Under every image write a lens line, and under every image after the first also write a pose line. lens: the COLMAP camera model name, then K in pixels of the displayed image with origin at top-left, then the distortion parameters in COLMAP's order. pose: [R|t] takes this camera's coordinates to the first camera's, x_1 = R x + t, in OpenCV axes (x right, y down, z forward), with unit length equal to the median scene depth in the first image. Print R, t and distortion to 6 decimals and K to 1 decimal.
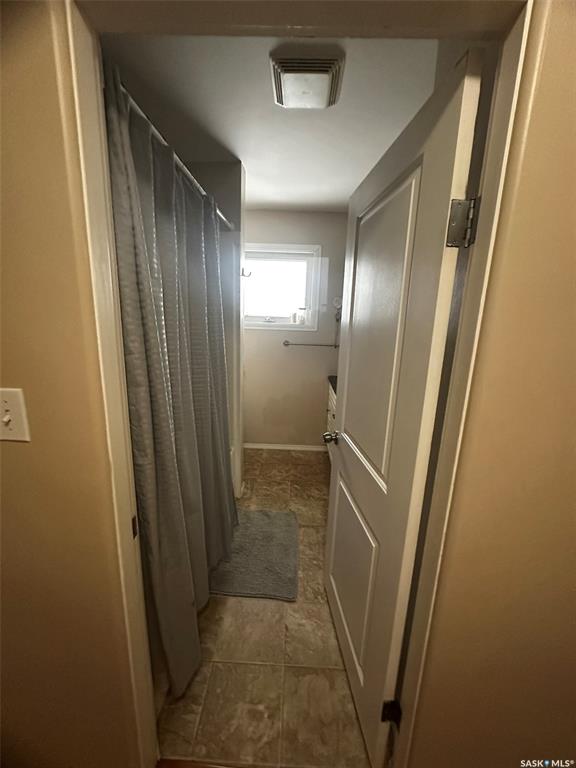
lens RADIAL K [[303.5, 0, 287.2], [0, 303.5, 382.0], [0, 0, 1]] dist [-0.007243, -0.000187]
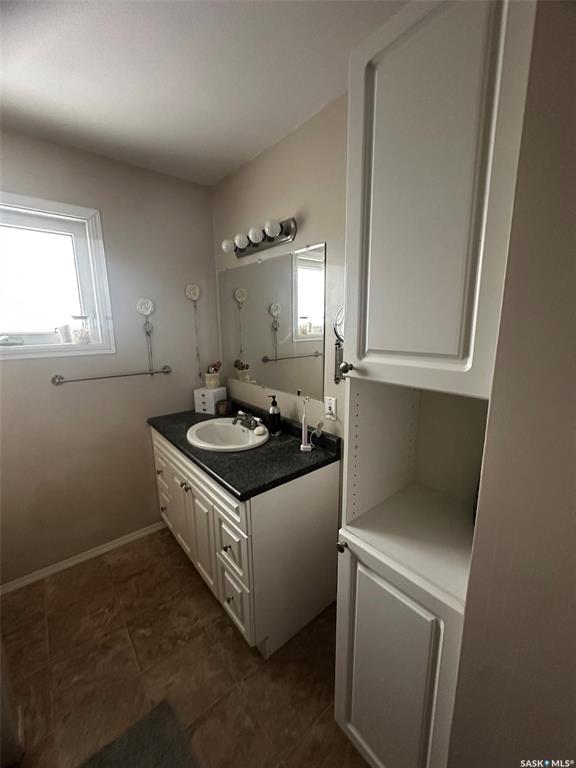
lens RADIAL K [[303.5, 0, 288.8], [0, 303.5, 383.8], [0, 0, 1]] dist [-0.007243, -0.000187]
pose [[0.747847, -0.166524, 0.642647, -0.043024], [0.182691, 0.982276, 0.041932, -0.069927], [-0.638239, 0.086047, 0.765014, 0.321180]]
